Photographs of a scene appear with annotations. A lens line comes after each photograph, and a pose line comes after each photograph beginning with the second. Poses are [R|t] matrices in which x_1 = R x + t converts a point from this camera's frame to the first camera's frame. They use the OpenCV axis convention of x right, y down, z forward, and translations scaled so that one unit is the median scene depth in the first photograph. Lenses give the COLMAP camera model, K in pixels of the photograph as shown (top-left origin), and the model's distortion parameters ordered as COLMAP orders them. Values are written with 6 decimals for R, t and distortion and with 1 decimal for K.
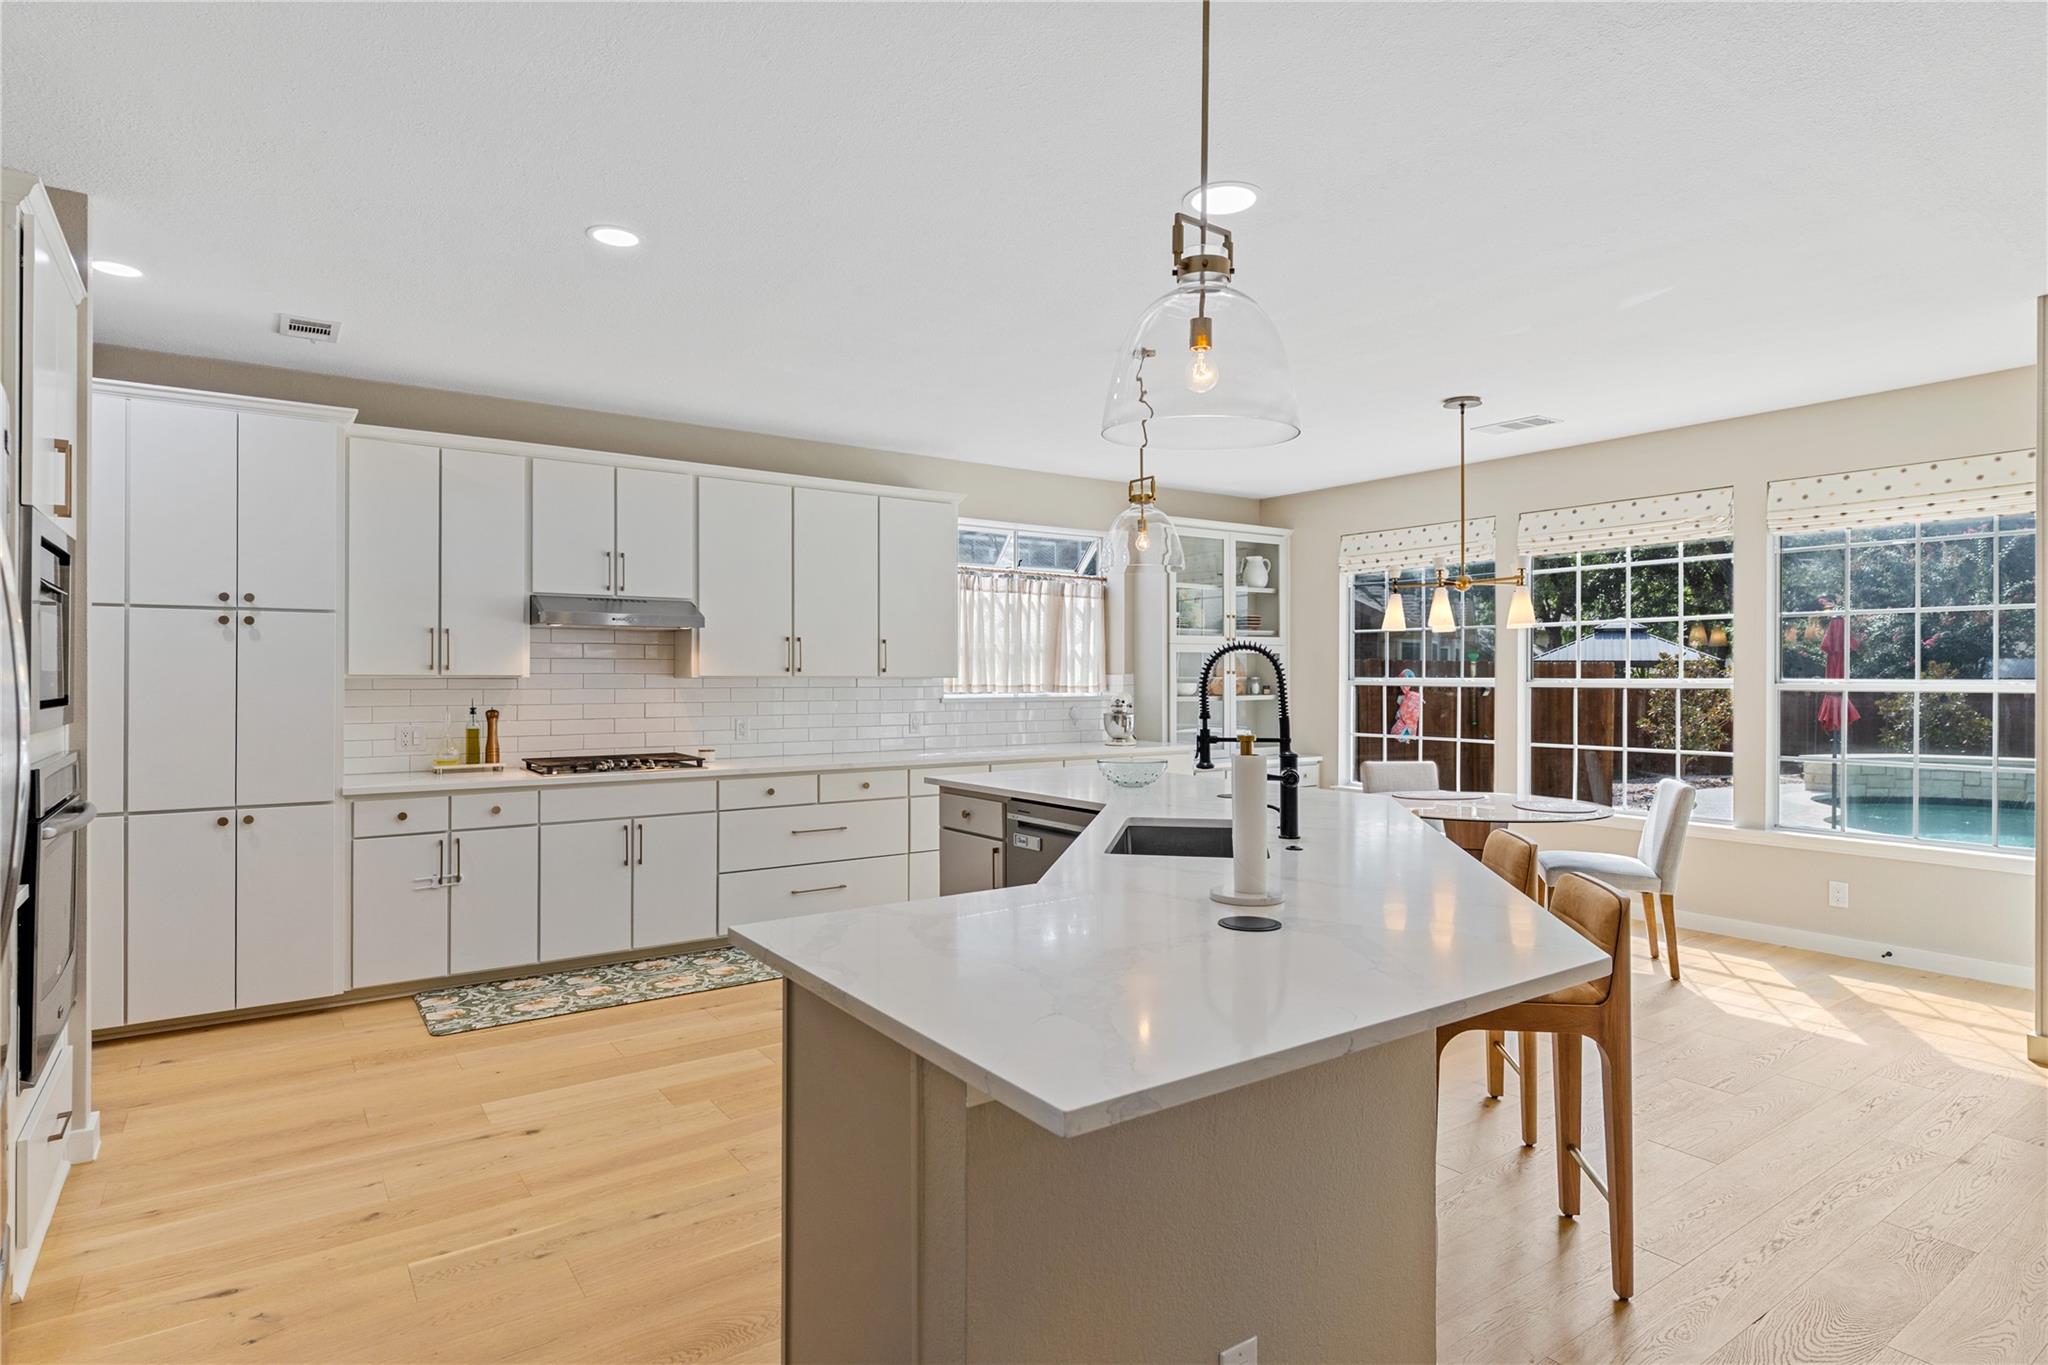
lens RADIAL K [[1109.4, 0, 1023.8], [0, 1109.4, 670.3], [0, 0, 1]] dist [0.007785, -0.002646]
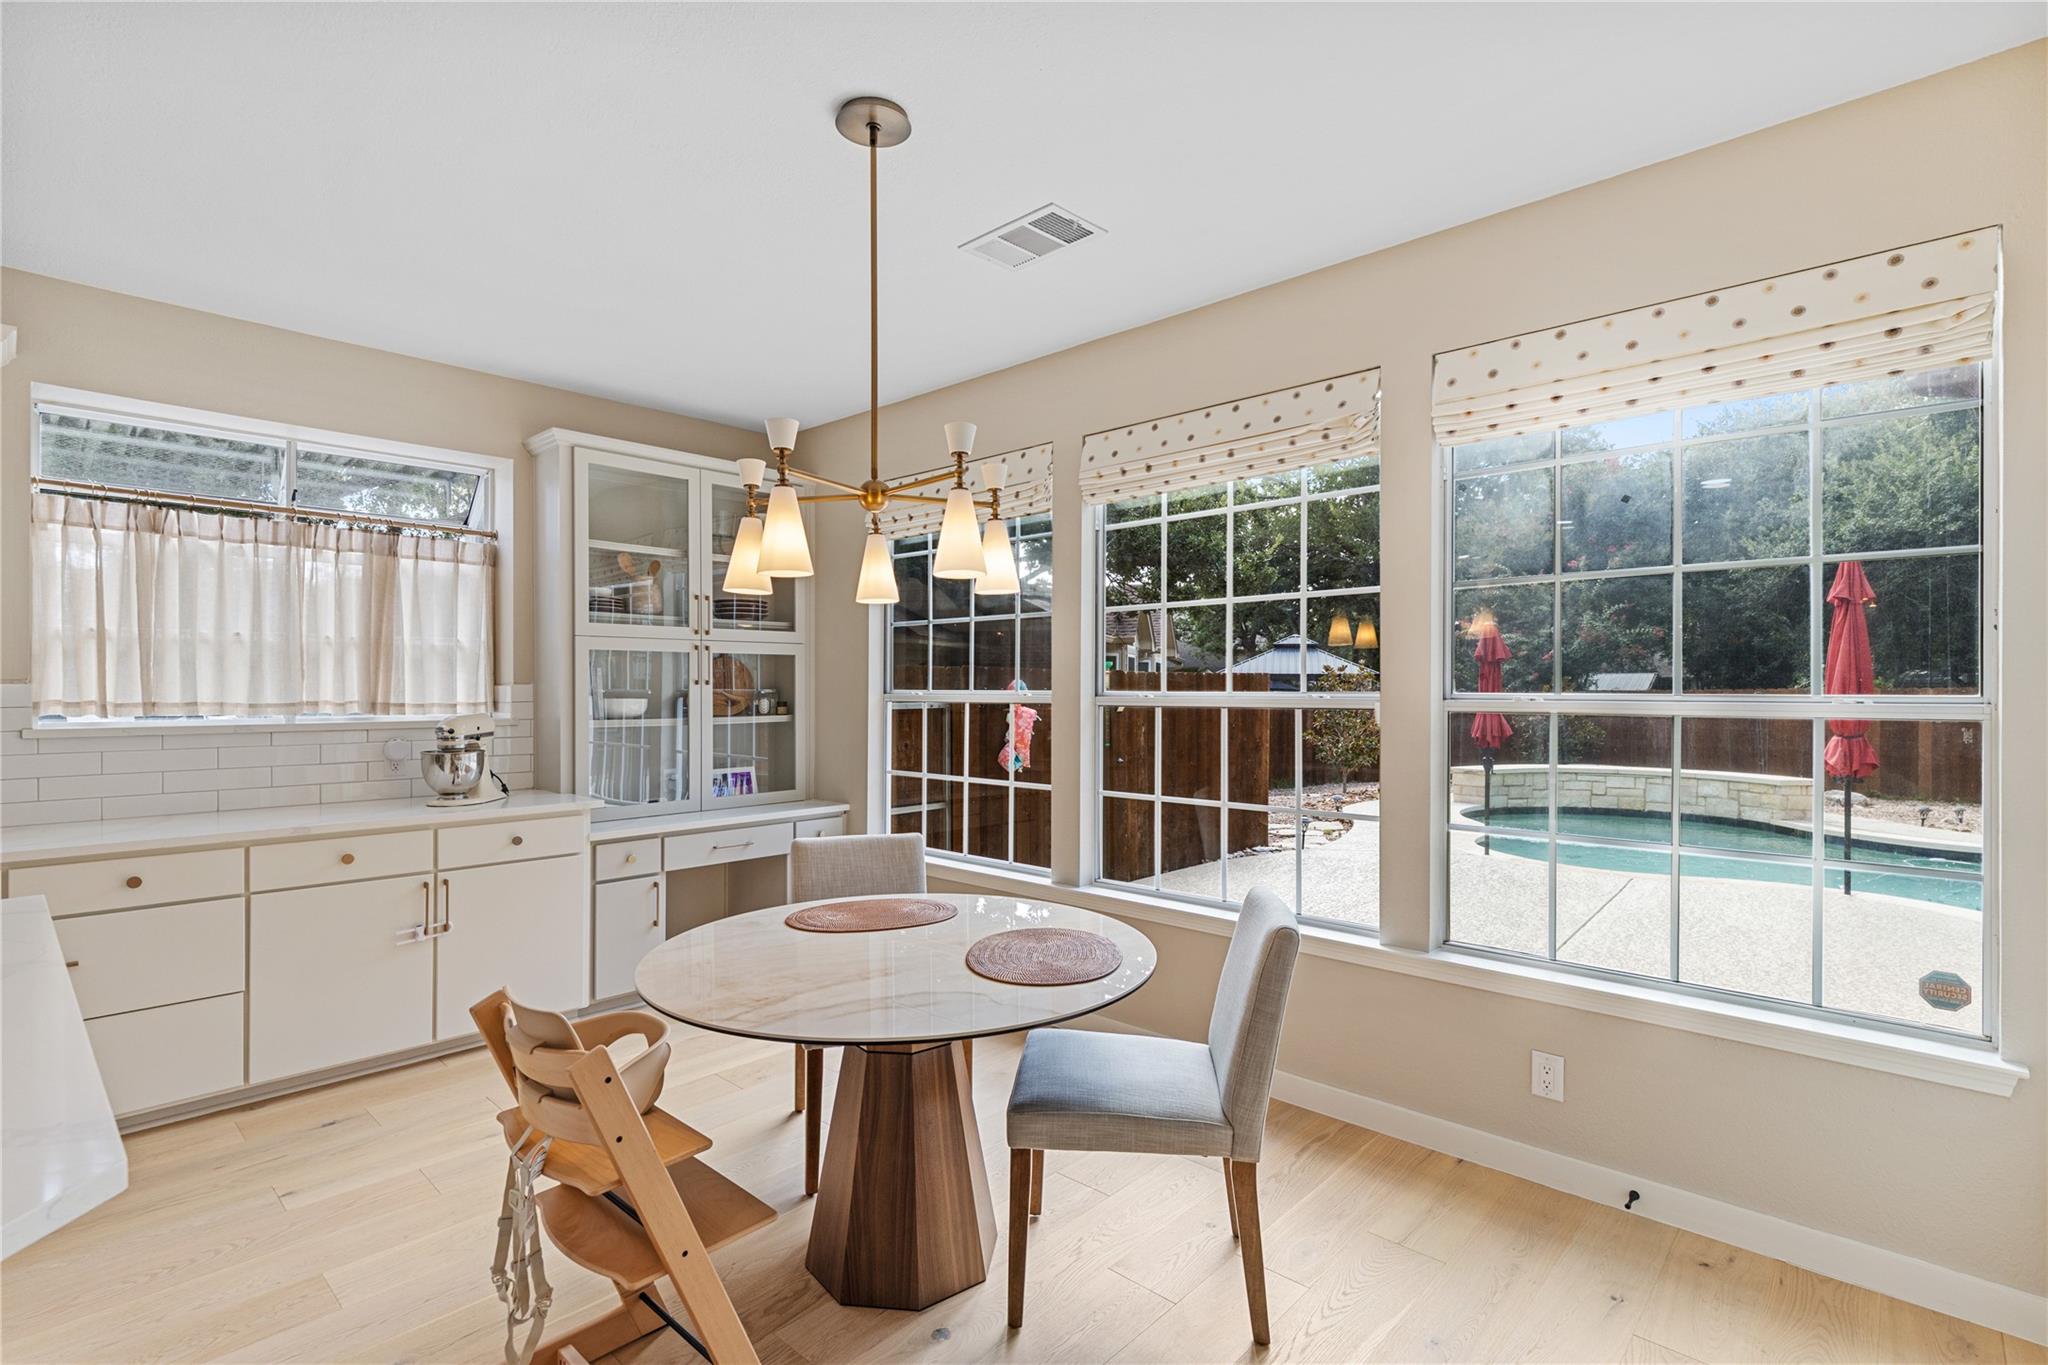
lens RADIAL K [[961.3, 0, 1016.3], [0, 961.3, 683.4], [0, 0, 1]] dist [0.005697, -0.000477]
pose [[0.980677, 0.001020, 0.195630, 0.335714], [-0.001041, 0.999999, 0.000004, 0.003095], [-0.195630, -0.000207, 0.980678, 0.516821]]
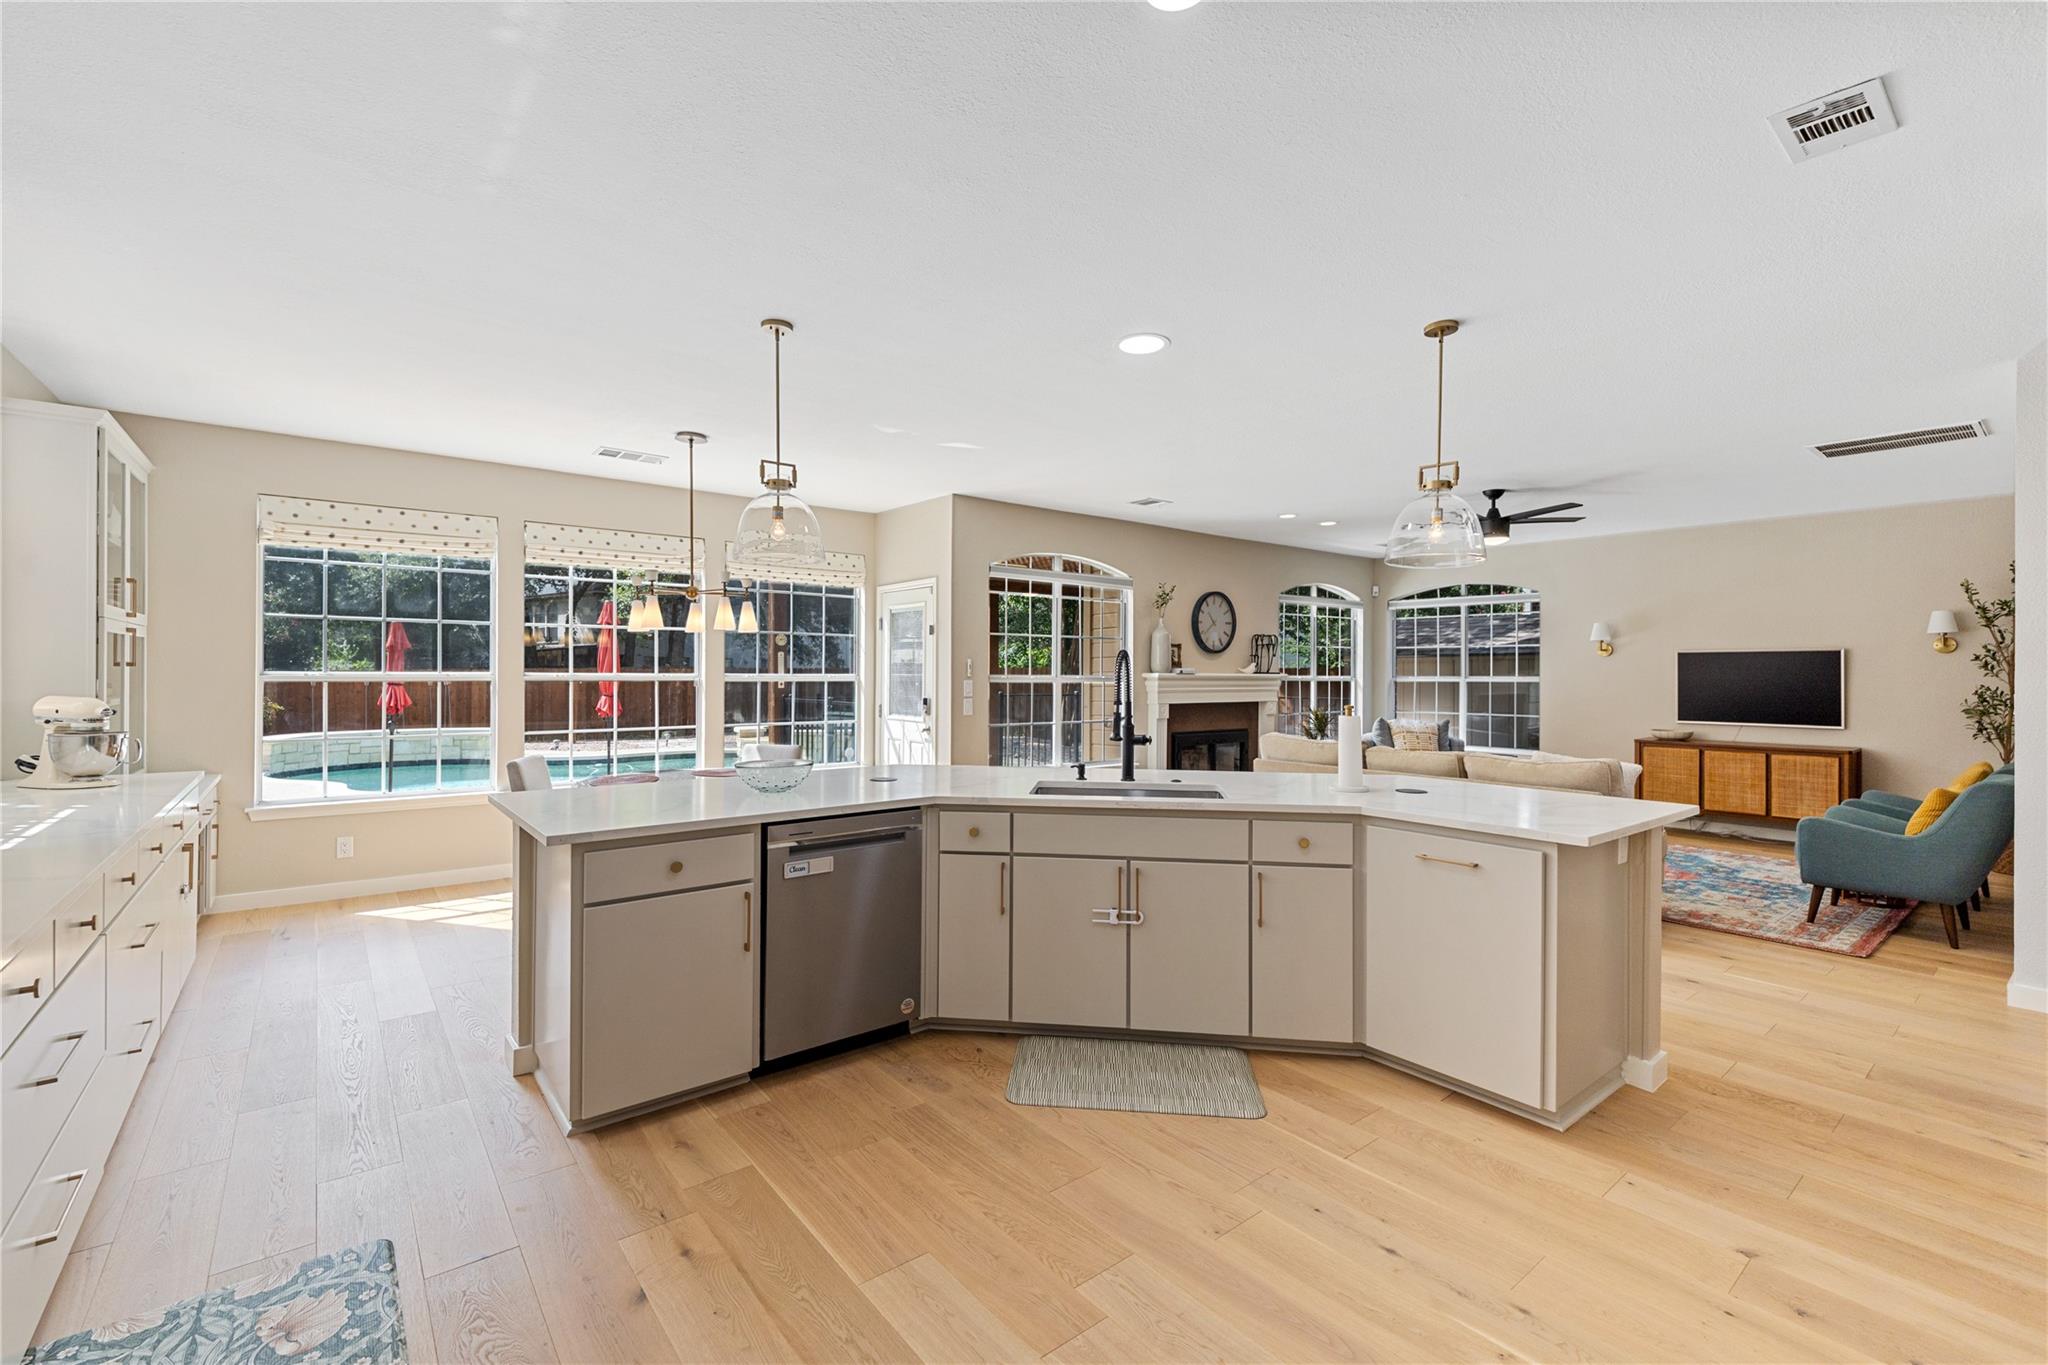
lens RADIAL K [[837.3, 0, 1031.8], [0, 837.3, 681.1], [0, 0, 1]] dist [-0.002412, -0.000690]
pose [[-0.051030, -0.008792, 0.998658, -0.445236], [-0.011406, 0.999901, 0.008220, 0.004056], [-0.998632, -0.010971, -0.051125, 0.601045]]
